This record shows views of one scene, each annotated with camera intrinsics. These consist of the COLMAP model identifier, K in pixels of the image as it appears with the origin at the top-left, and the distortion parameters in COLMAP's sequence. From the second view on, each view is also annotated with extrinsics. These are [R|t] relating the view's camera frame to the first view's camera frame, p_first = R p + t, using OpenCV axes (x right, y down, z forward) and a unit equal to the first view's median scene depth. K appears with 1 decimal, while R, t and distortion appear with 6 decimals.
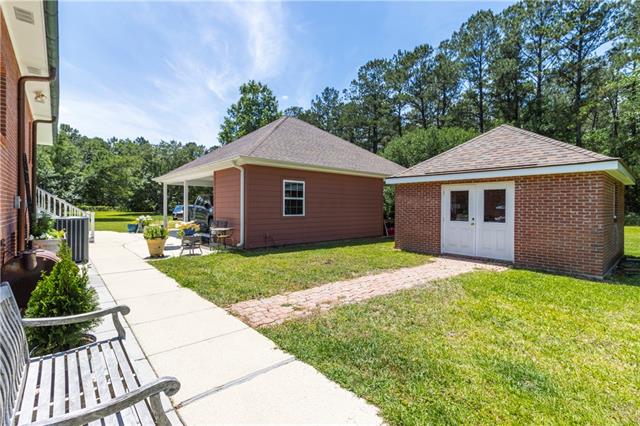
lens RADIAL K [[294.8, 0, 321.7], [0, 294.8, 204.8], [0, 0, 1]] dist [0.002168, 0.000350]
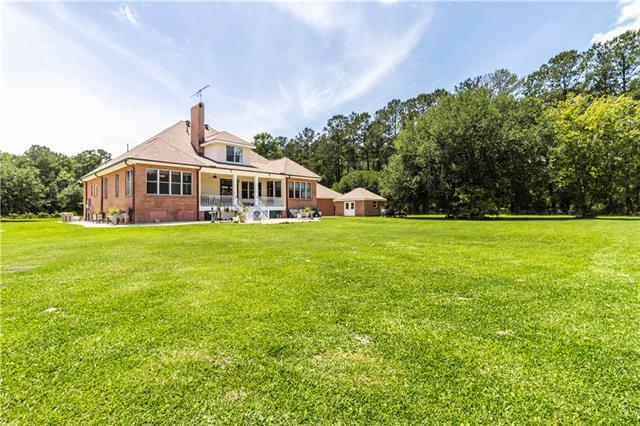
lens RADIAL K [[306.2, 0, 320.2], [0, 306.2, 203.8], [0, 0, 1]] dist [-0.000745, -0.000183]
pose [[0.995946, -0.012783, 0.089043, -0.071013], [0.014704, 0.999673, -0.020944, 0.011019], [-0.088746, 0.022169, 0.995808, -0.673558]]
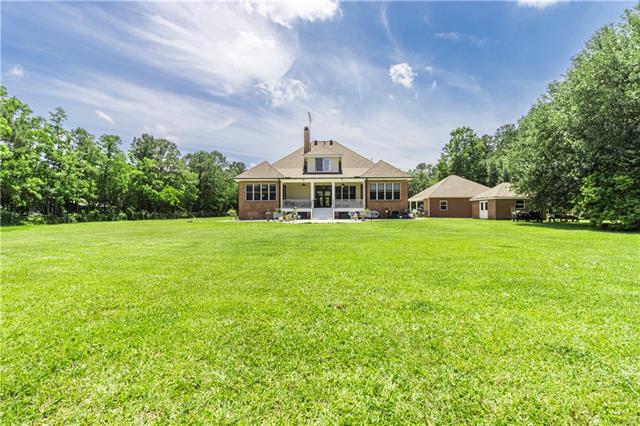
lens RADIAL K [[294.8, 0, 321.7], [0, 294.8, 204.8], [0, 0, 1]] dist [0.002168, 0.000350]
pose [[0.730720, -0.023474, -0.682273, 0.271597], [0.008610, 0.999646, -0.025172, 0.010898], [0.682623, 0.012519, 0.730664, -0.572392]]
